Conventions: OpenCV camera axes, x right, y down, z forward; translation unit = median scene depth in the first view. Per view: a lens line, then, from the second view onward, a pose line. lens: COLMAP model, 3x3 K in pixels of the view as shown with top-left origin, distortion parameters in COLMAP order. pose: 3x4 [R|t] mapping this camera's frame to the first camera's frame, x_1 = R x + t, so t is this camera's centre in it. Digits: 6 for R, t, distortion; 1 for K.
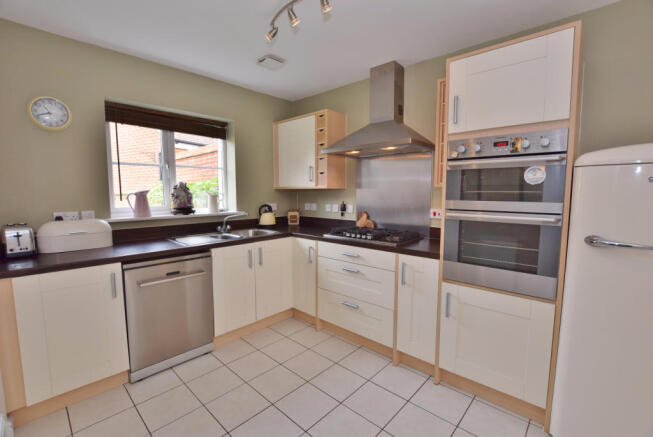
lens RADIAL K [[290.1, 0, 330.1], [0, 290.1, 220.0], [0, 0, 1]] dist [-0.019339, 0.000643]
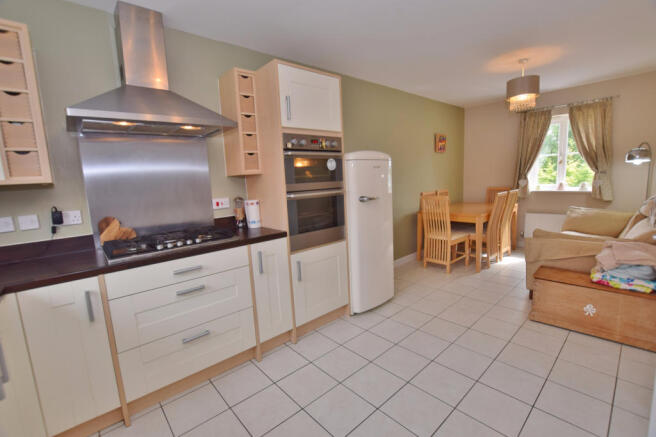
lens RADIAL K [[291.4, 0, 333.1], [0, 291.4, 218.3], [0, 0, 1]] dist [-0.019339, 0.000643]
pose [[0.097047, -0.146600, 0.984424, -0.624018], [0.144686, 0.980664, 0.131776, -0.051679], [-0.984707, 0.129644, 0.116381, 0.579145]]
